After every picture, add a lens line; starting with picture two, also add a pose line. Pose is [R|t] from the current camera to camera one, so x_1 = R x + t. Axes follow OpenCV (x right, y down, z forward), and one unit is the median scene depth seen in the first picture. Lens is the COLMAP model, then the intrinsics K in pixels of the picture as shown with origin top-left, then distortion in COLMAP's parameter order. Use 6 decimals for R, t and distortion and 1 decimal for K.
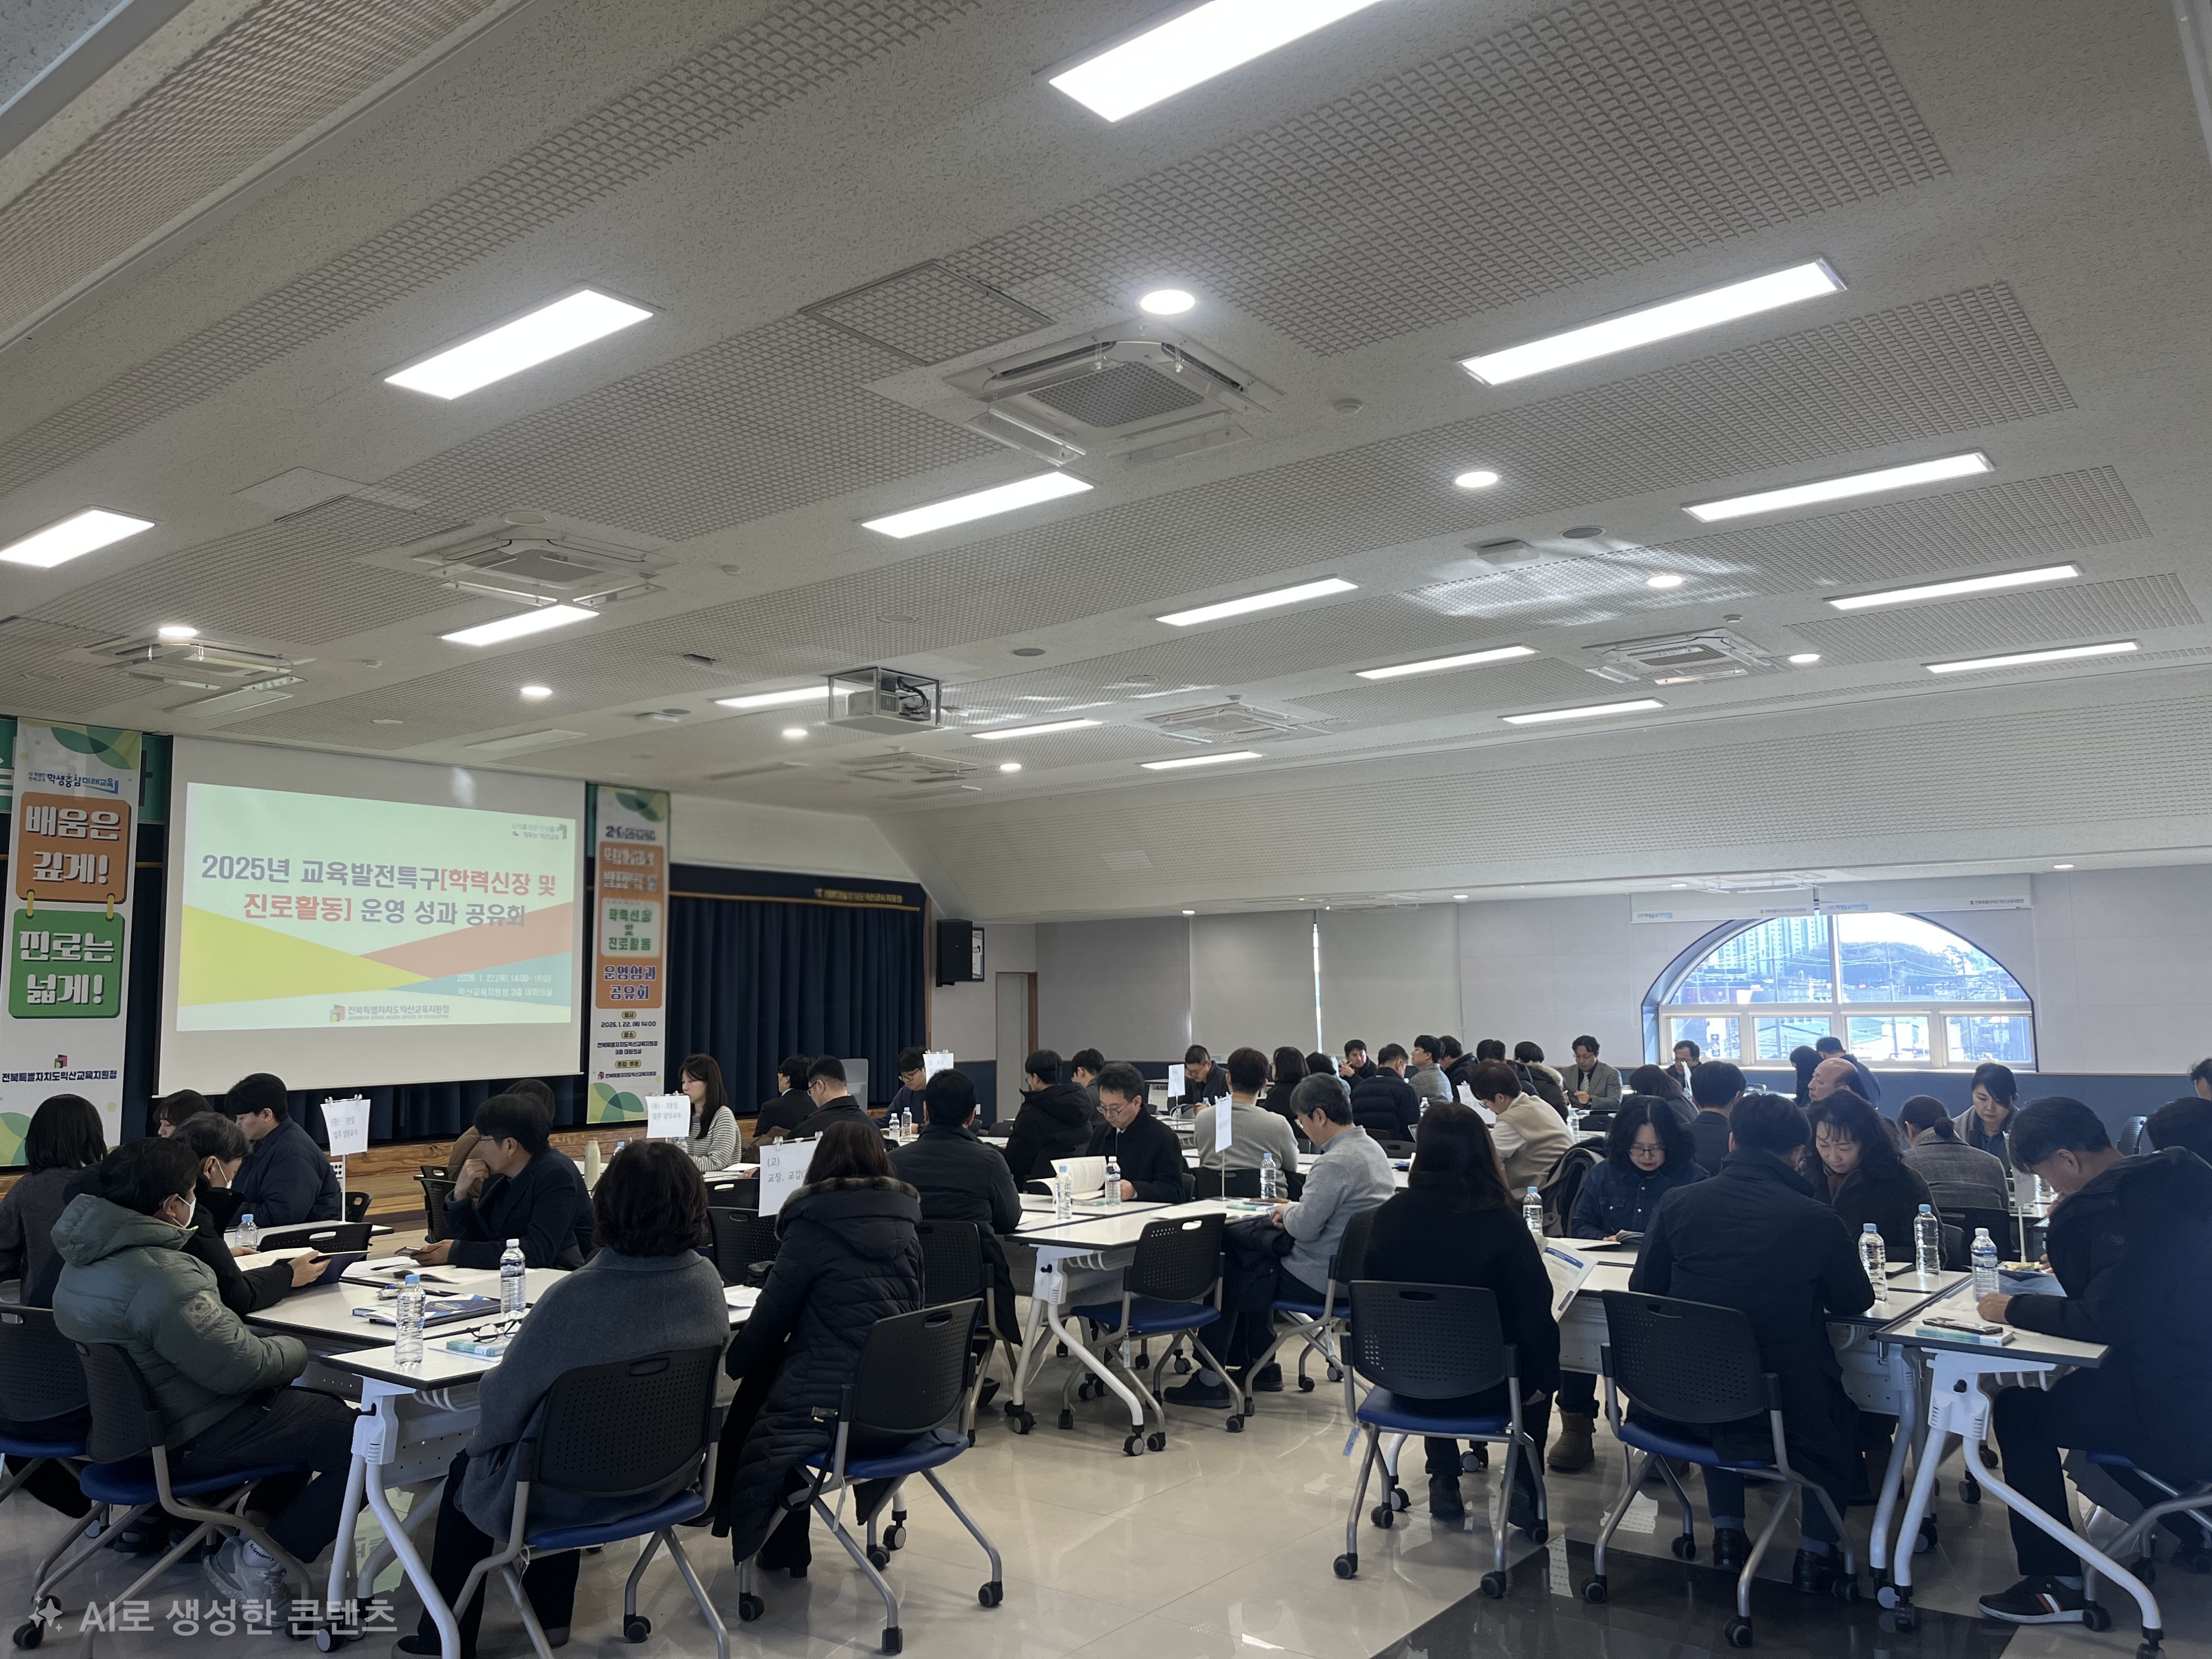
lens RADIAL K [[1677.2, 0, 1111.0], [0, 1677.2, 823.1], [0, 0, 1]] dist [0.001248, -0.013500]
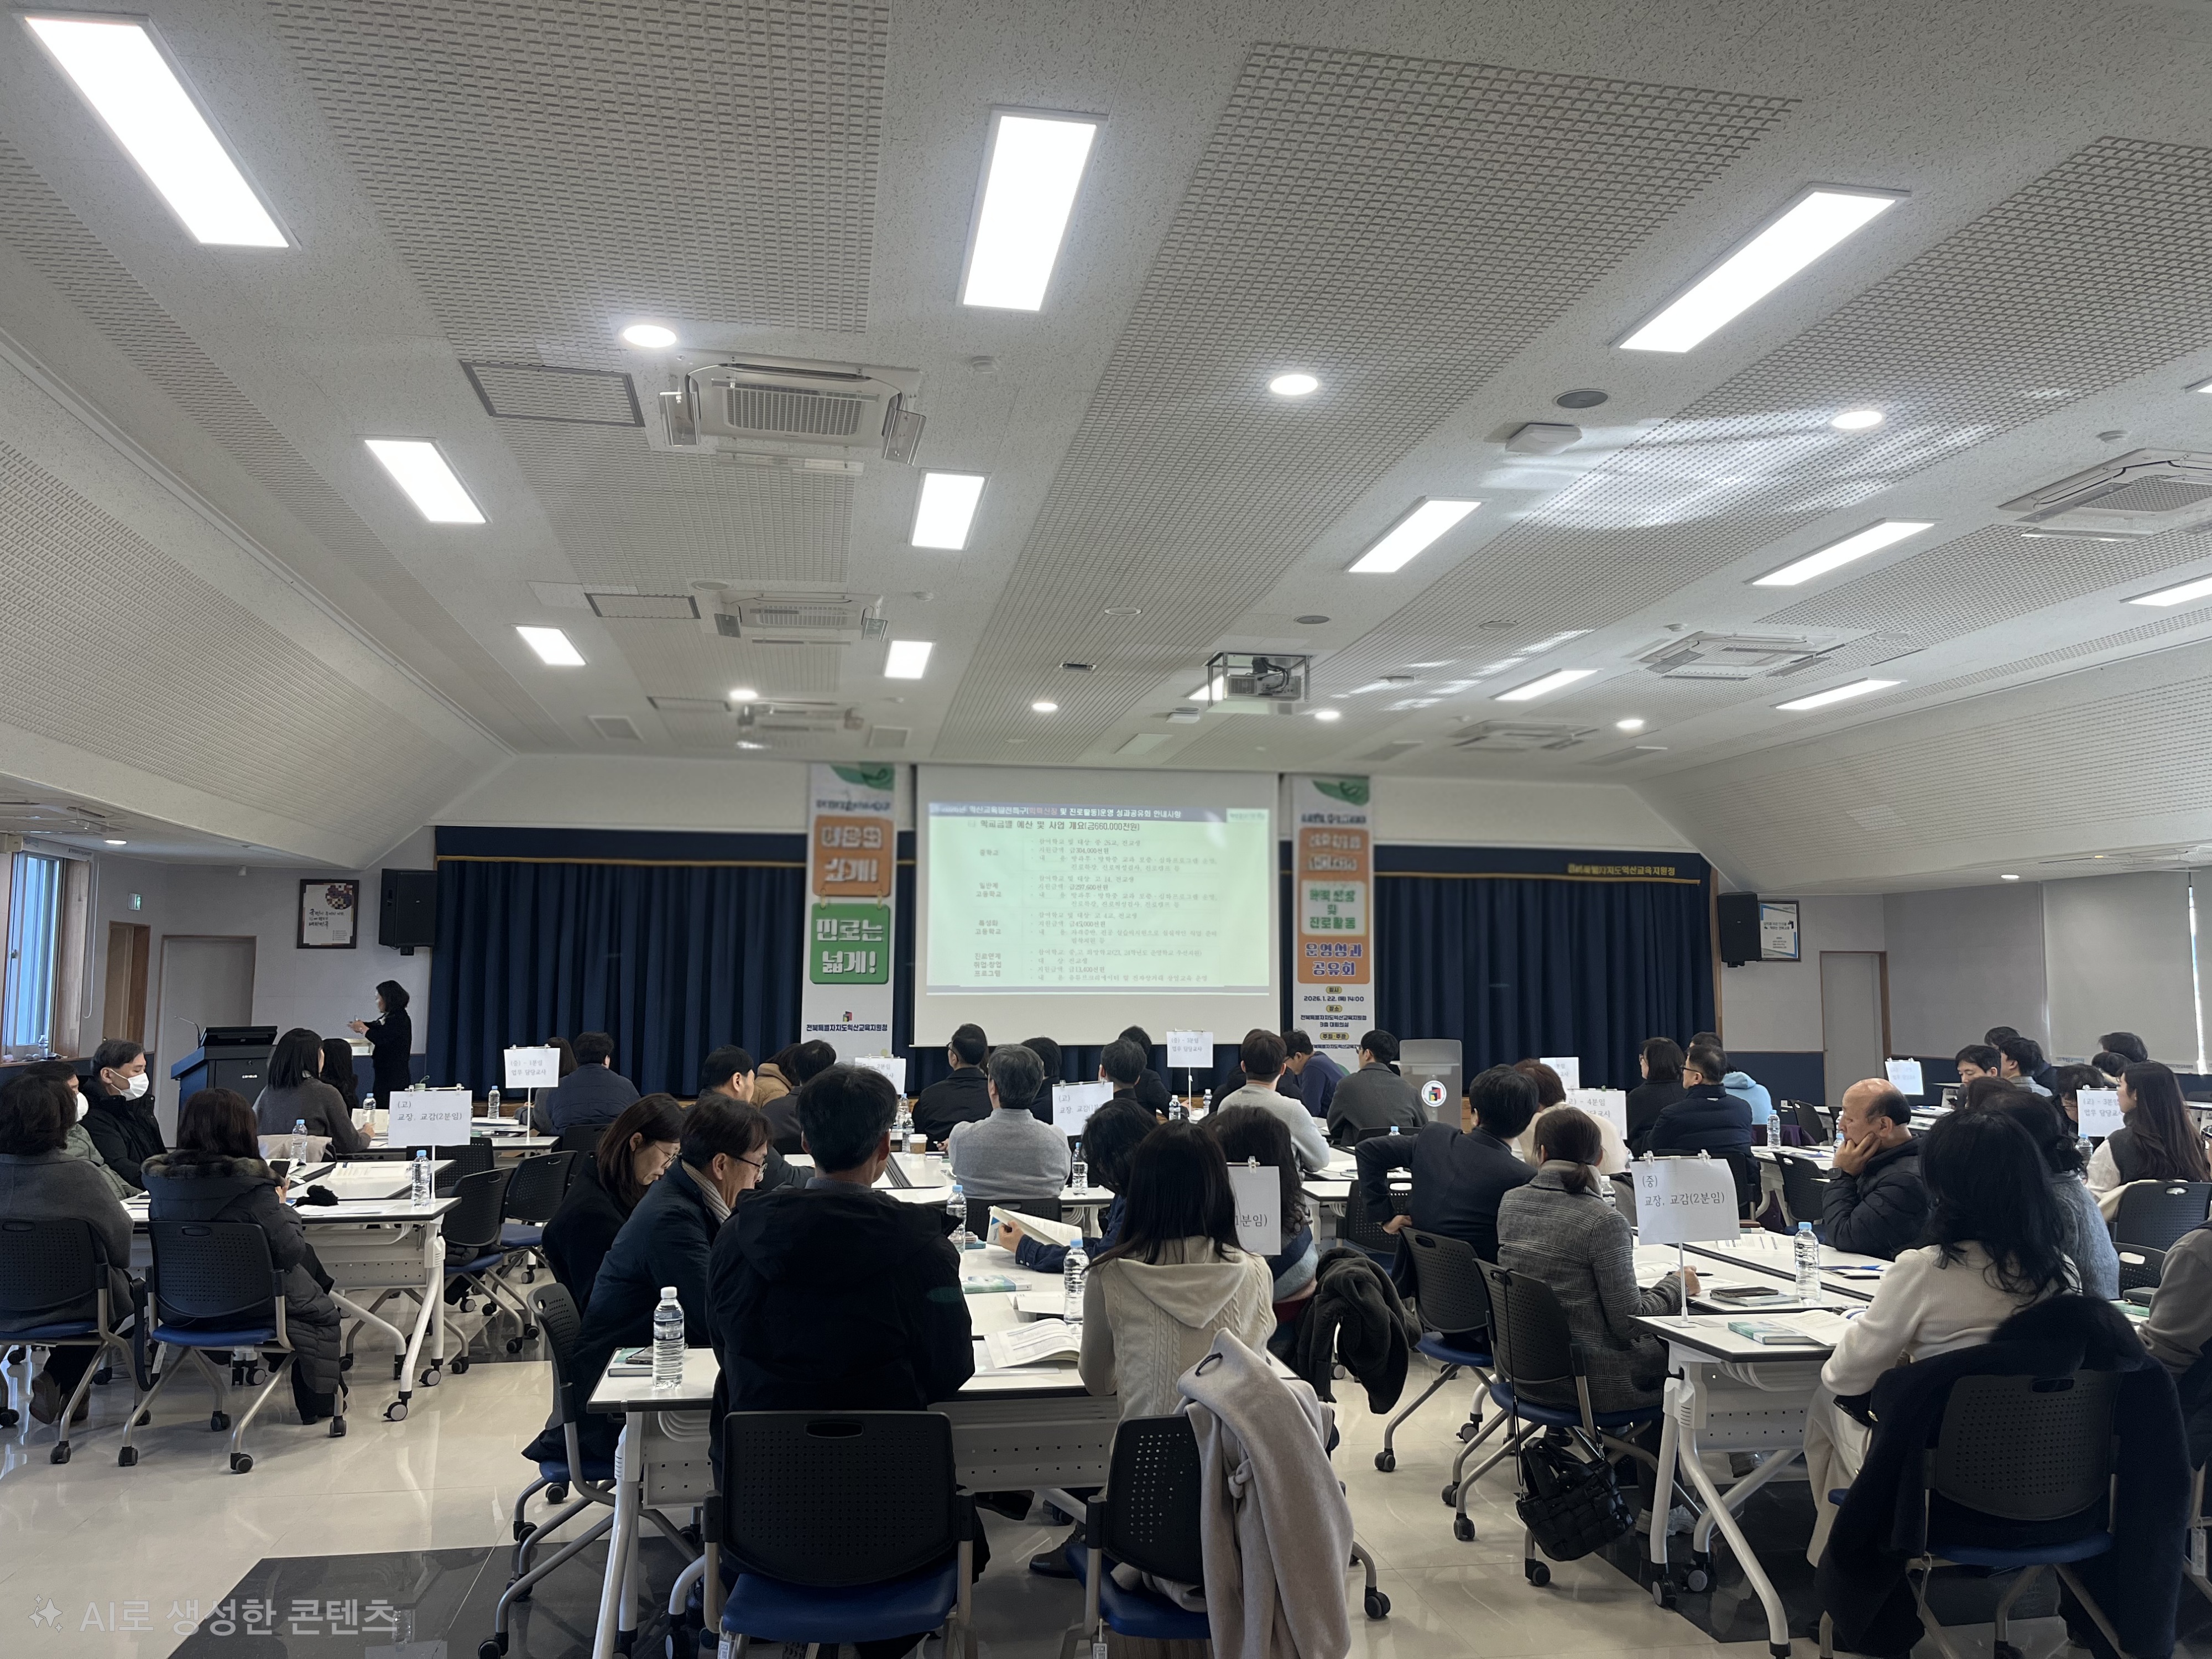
lens RADIAL K [[1677.2, 0, 1115.1], [0, 1677.2, 834.2], [0, 0, 1]] dist [0.001248, -0.013500]
pose [[0.733670, -0.047511, -0.677843, 0.335936], [0.059521, 0.998212, -0.005543, 0.013514], [0.676894, -0.036279, 0.735186, 0.128563]]
